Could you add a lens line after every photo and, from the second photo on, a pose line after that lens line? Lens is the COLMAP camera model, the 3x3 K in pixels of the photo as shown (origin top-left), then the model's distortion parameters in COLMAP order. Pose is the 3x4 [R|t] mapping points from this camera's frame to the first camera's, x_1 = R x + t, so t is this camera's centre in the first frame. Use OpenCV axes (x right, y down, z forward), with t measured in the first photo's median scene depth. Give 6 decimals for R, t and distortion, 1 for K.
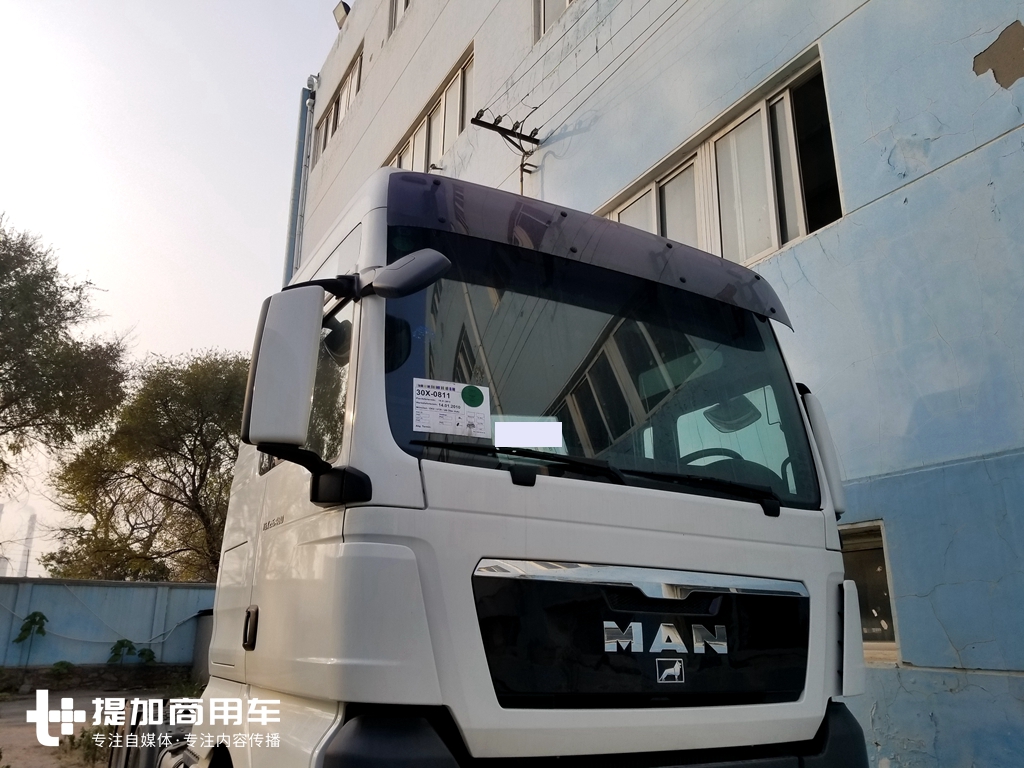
lens RADIAL K [[789.4, 0, 514.6], [0, 789.4, 359.6], [0, 0, 1]] dist [0.070696, -0.091921]
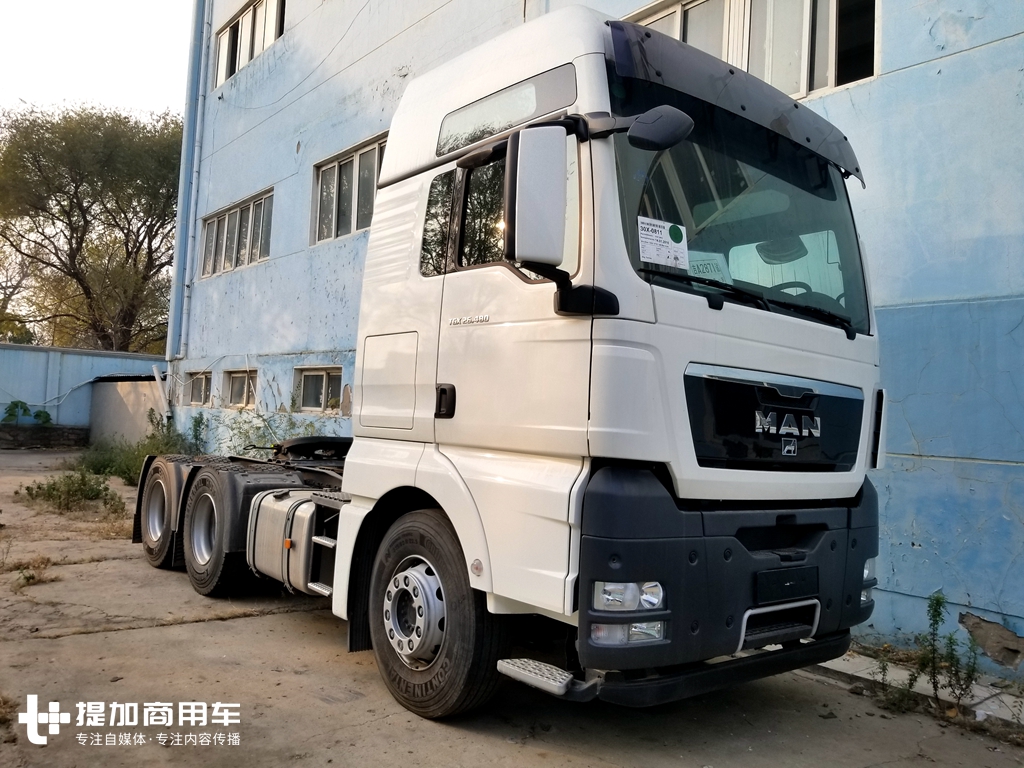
lens RADIAL K [[789.4, 0, 514.6], [0, 789.4, 359.6], [0, 0, 1]] dist [0.070696, -0.091921]
pose [[0.983849, 0.056909, 0.169711, -0.282610], [-0.098563, 0.963669, 0.248248, -0.026707], [-0.149418, -0.260966, 0.953714, -0.108762]]
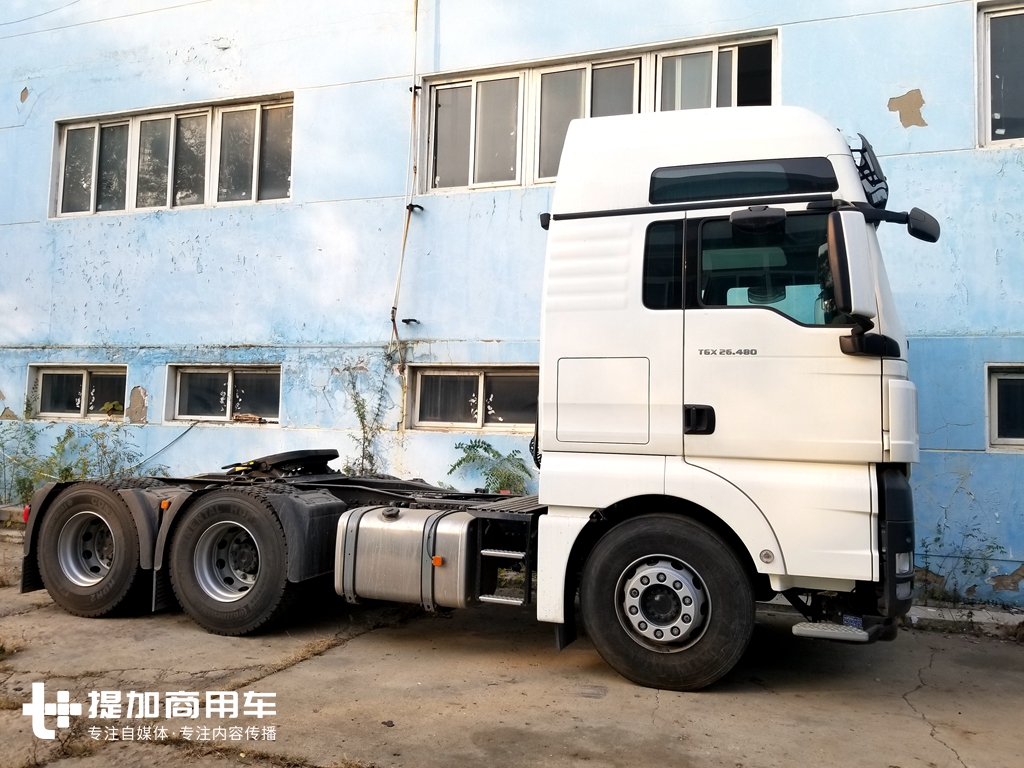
lens RADIAL K [[778.4, 0, 513.3], [0, 778.4, 355.9], [0, 0, 1]] dist [0.059655, -0.080691]
pose [[0.750827, 0.069002, 0.656885, -1.001048], [-0.232356, 0.958551, 0.164895, 0.045310], [-0.618279, -0.276439, 0.735739, 0.130378]]
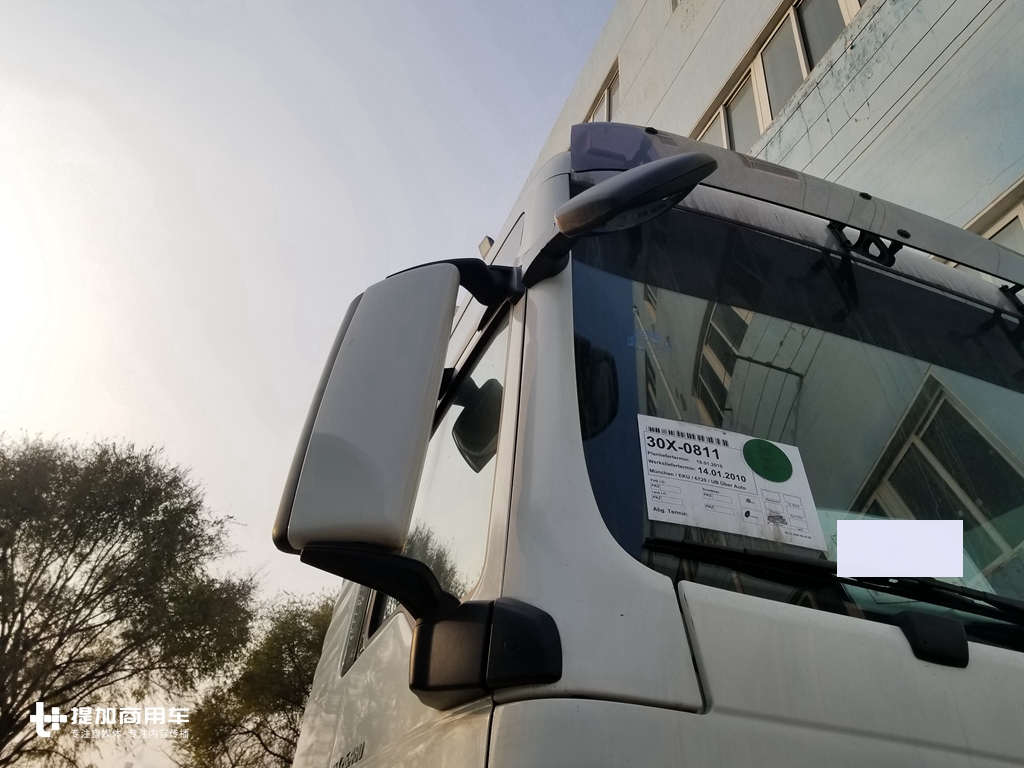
lens RADIAL K [[811.0, 0, 512.1], [0, 811.0, 348.8], [0, 0, 1]] dist [0.056039, -0.098129]
pose [[0.985258, -0.046770, -0.164560, -0.066511], [-0.005422, 0.952885, -0.303283, 0.072552], [0.170991, 0.299704, 0.938584, 0.293674]]
